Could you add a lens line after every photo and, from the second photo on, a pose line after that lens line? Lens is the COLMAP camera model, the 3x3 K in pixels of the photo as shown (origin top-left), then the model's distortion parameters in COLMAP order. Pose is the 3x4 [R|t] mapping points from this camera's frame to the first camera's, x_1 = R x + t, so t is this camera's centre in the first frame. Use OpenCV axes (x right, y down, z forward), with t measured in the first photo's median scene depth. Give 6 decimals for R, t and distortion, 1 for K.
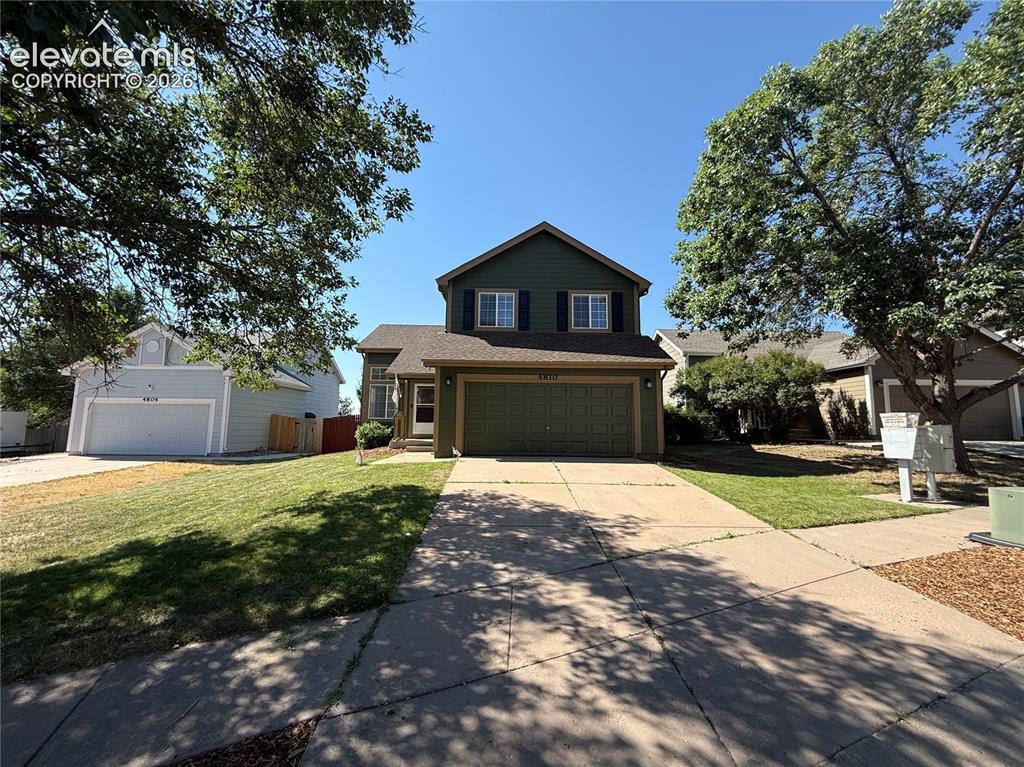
lens RADIAL K [[407.5, 0, 509.2], [0, 407.5, 382.4], [0, 0, 1]] dist [-0.001279, -0.000012]
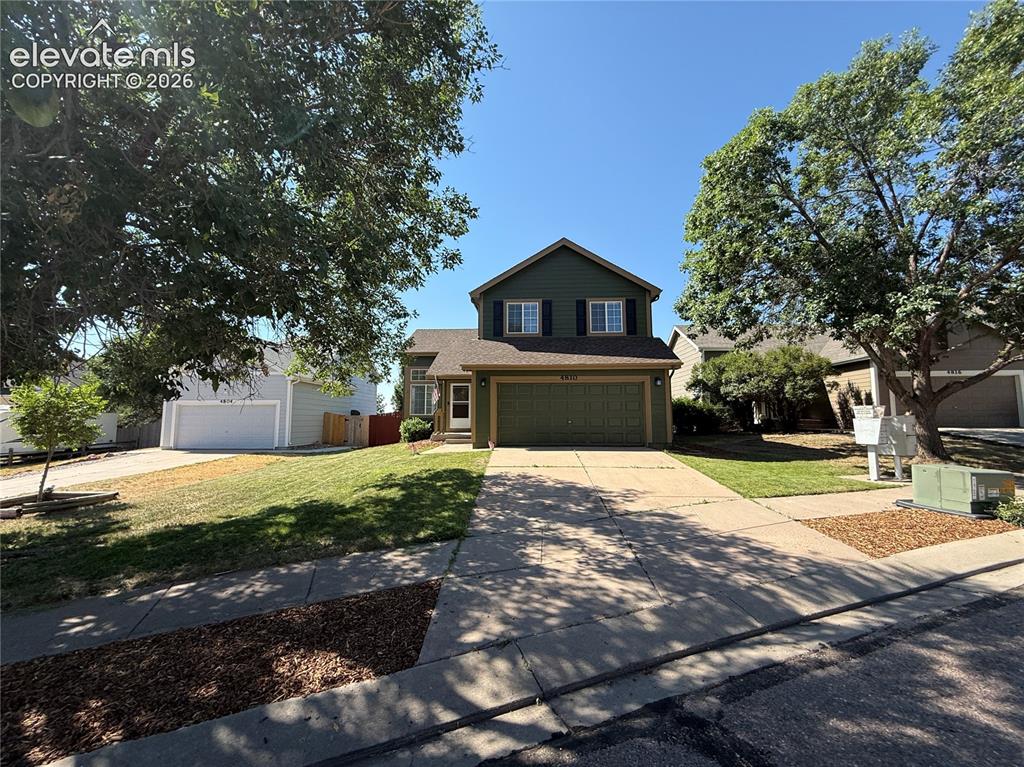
lens RADIAL K [[407.5, 0, 509.2], [0, 407.5, 382.4], [0, 0, 1]] dist [-0.001279, -0.000012]
pose [[0.998011, -0.018806, -0.060166, -0.006072], [0.019804, 0.999675, 0.016041, -0.032157], [0.059845, -0.017201, 0.998059, -0.239772]]
